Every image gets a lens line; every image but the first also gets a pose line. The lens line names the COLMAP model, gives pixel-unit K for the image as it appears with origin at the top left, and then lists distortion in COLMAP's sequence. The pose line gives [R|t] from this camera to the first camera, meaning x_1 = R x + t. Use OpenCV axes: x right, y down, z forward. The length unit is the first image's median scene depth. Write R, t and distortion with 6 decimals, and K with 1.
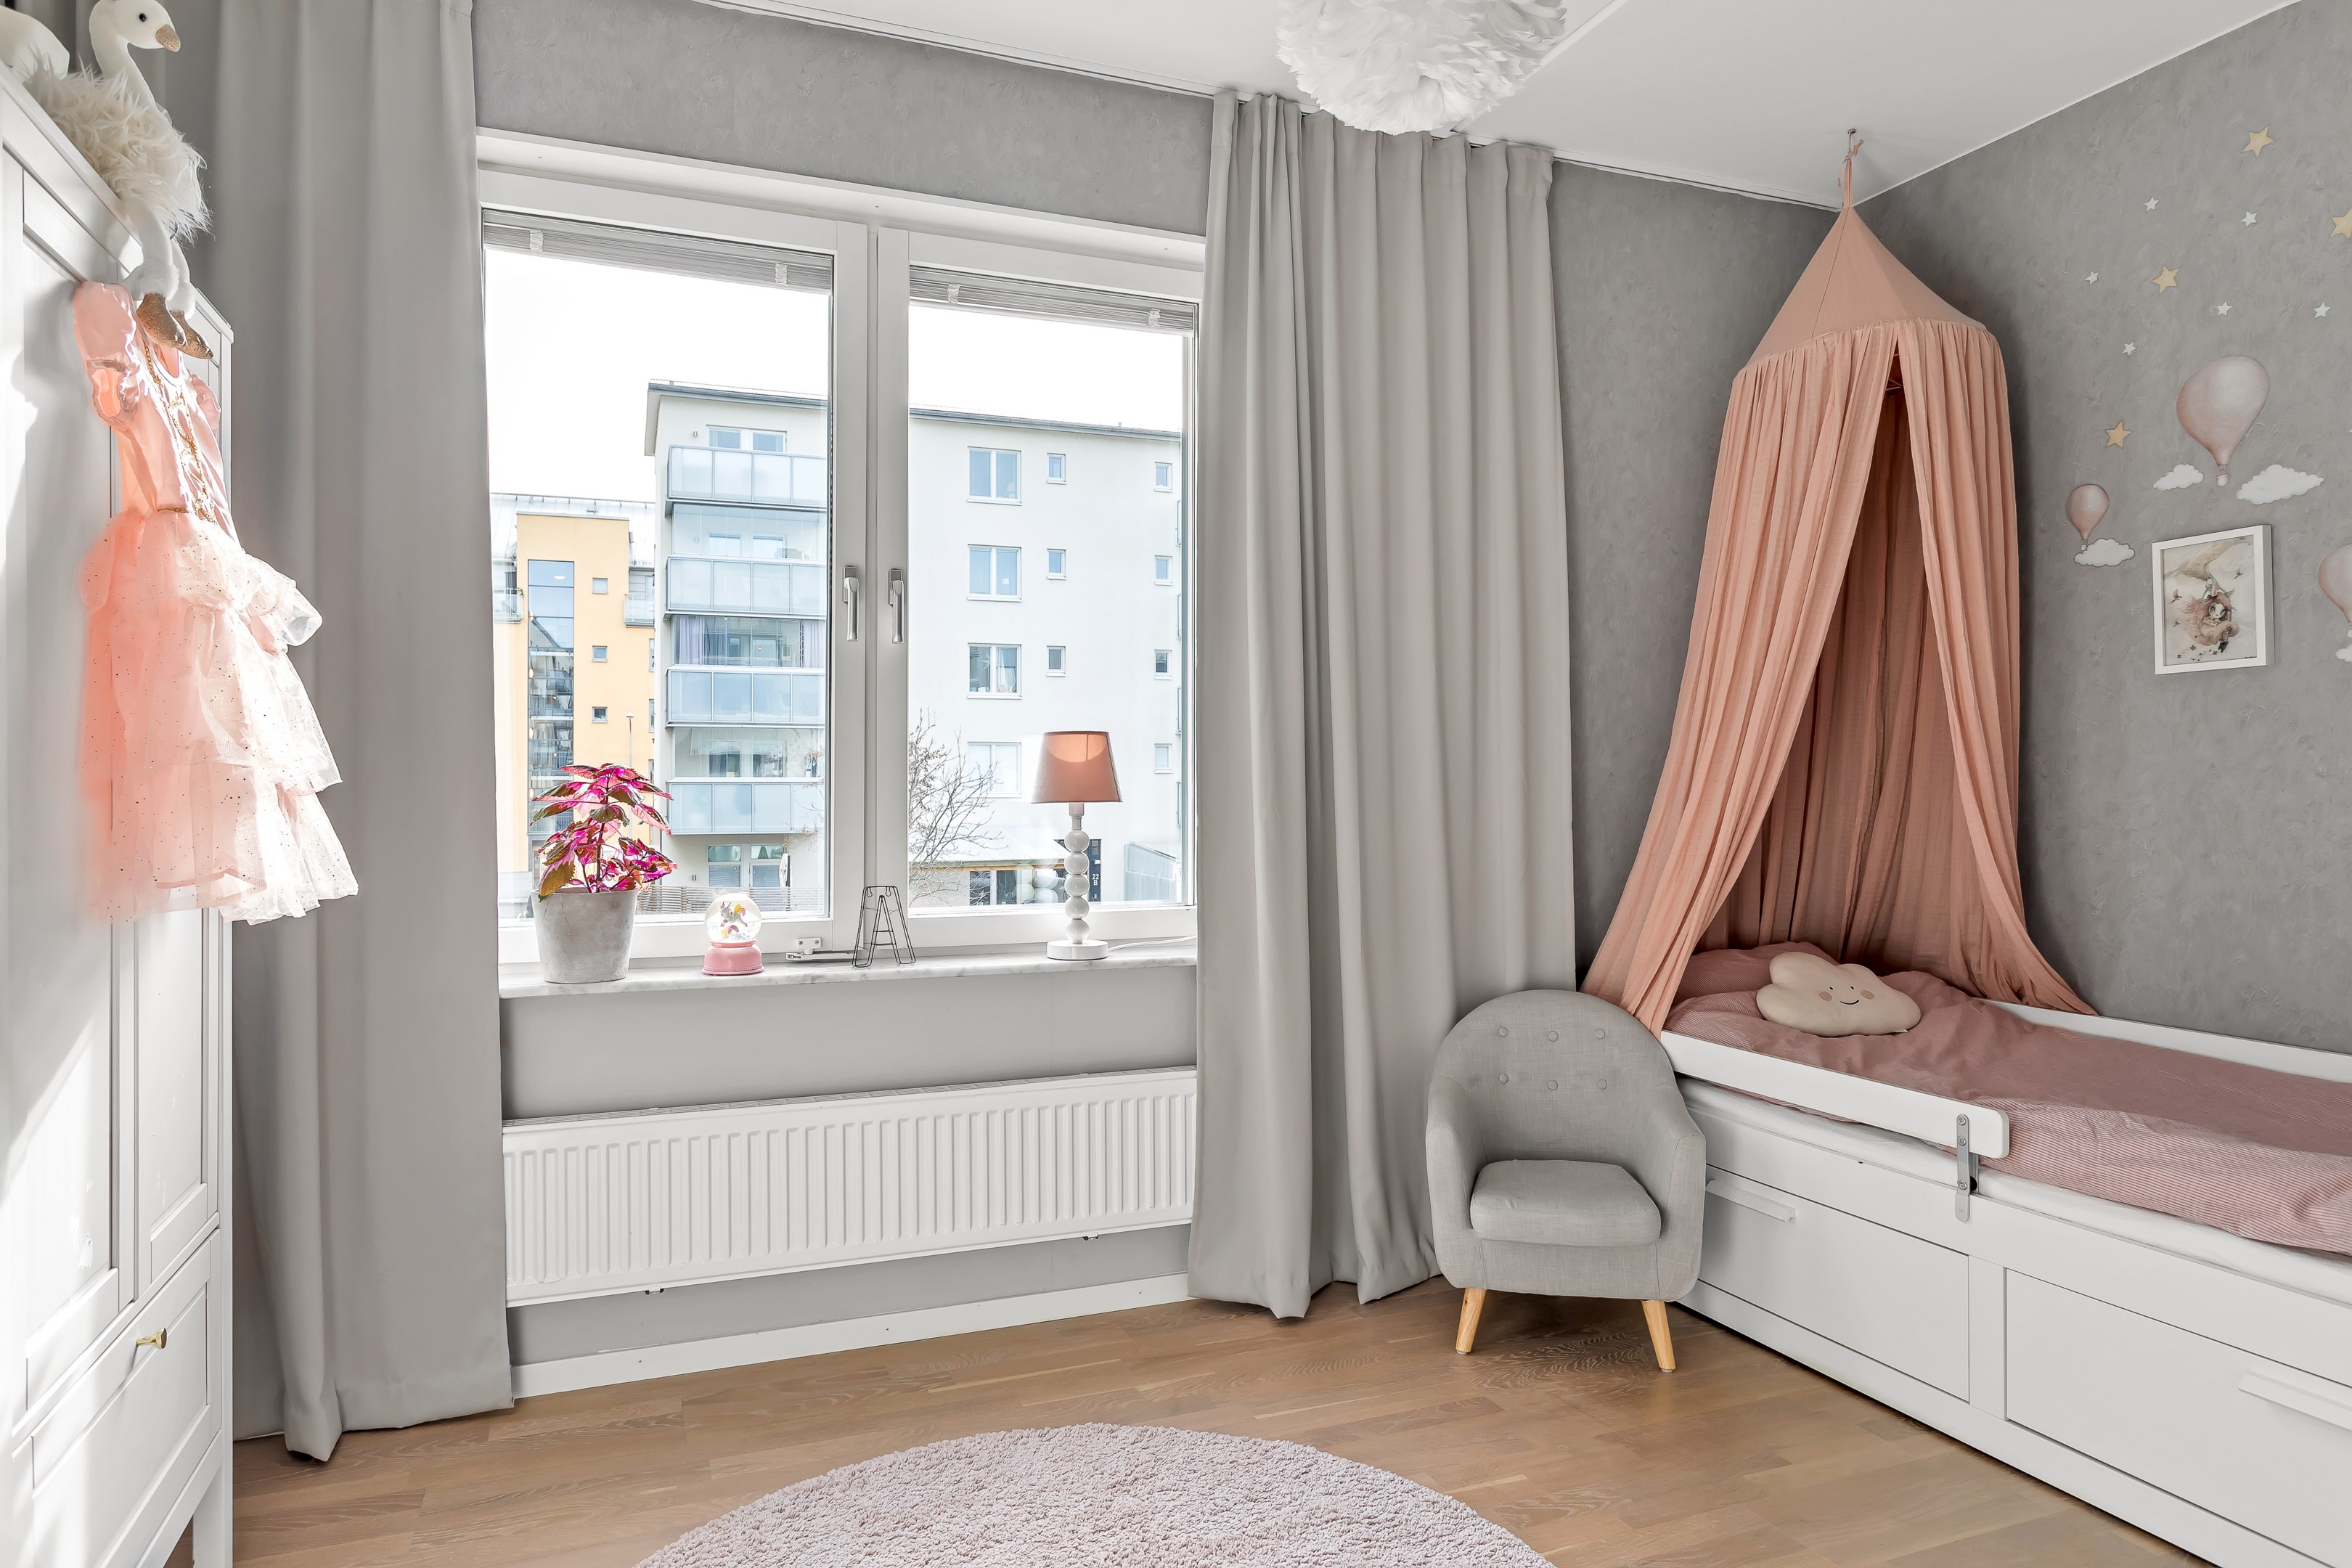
lens RADIAL K [[1437.9, 0, 1172.9], [0, 1437.9, 777.4], [0, 0, 1]] dist [-0.005869, 0.001455]
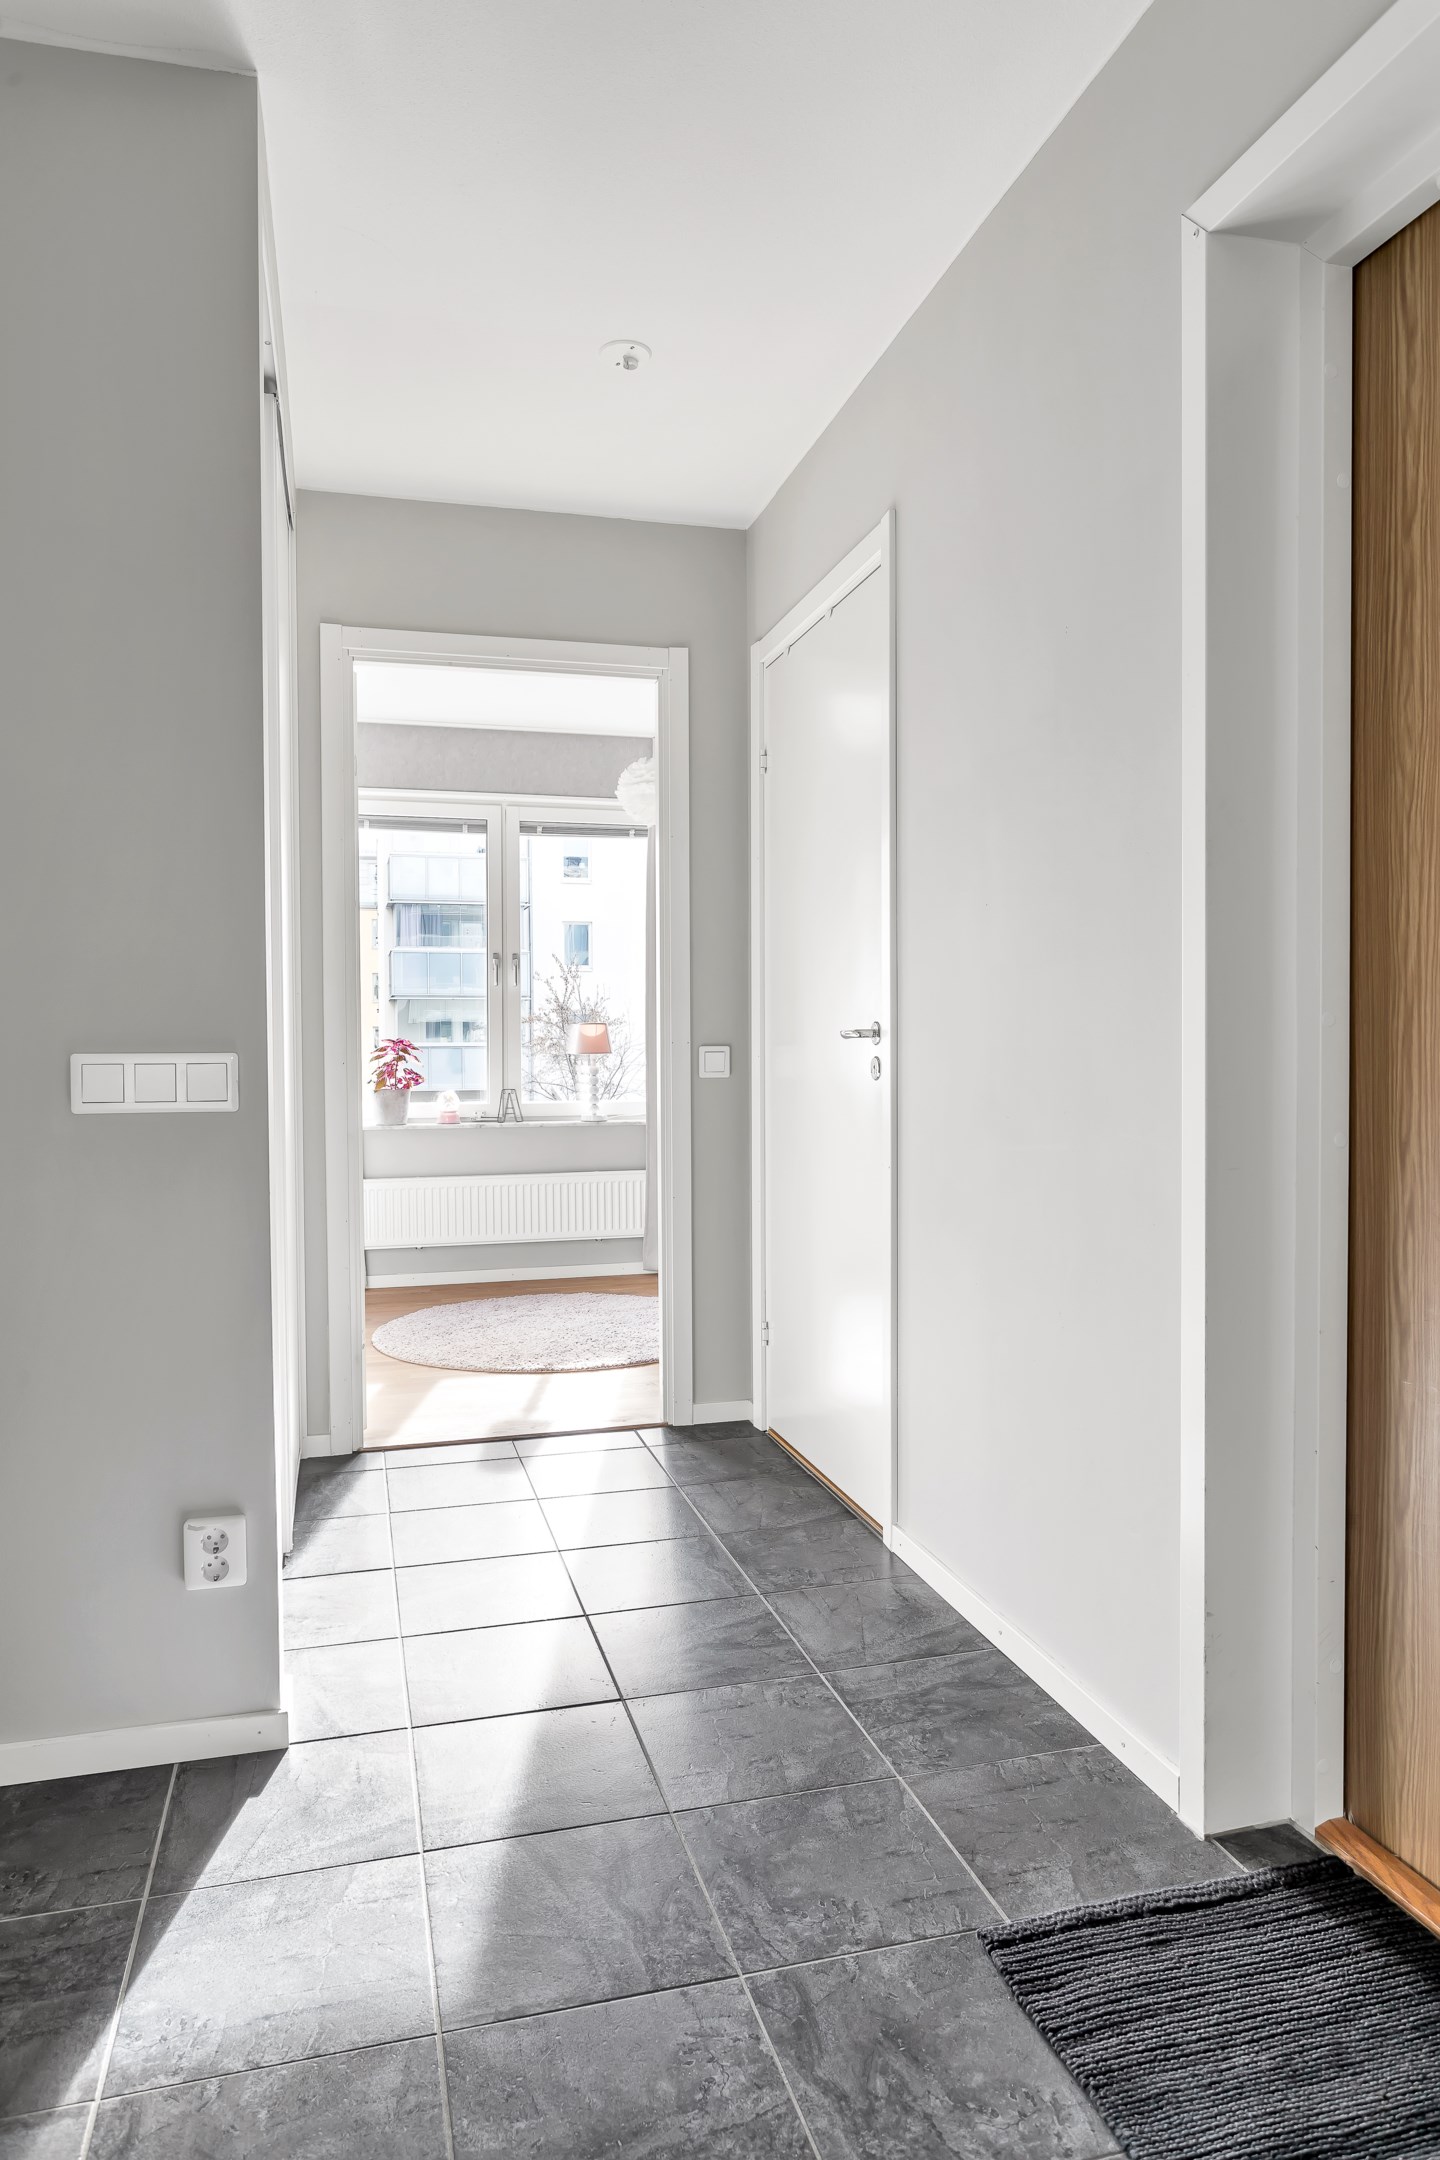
lens RADIAL K [[1392.1, 0, 722.5], [0, 1392.1, 1082.5], [0, 0, 1]] dist [0.002515, 0.000064]
pose [[0.994897, -0.003044, -0.100852, 0.367250], [0.006193, 0.999502, 0.030926, -0.004297], [0.100708, -0.031393, 0.994421, -1.210243]]
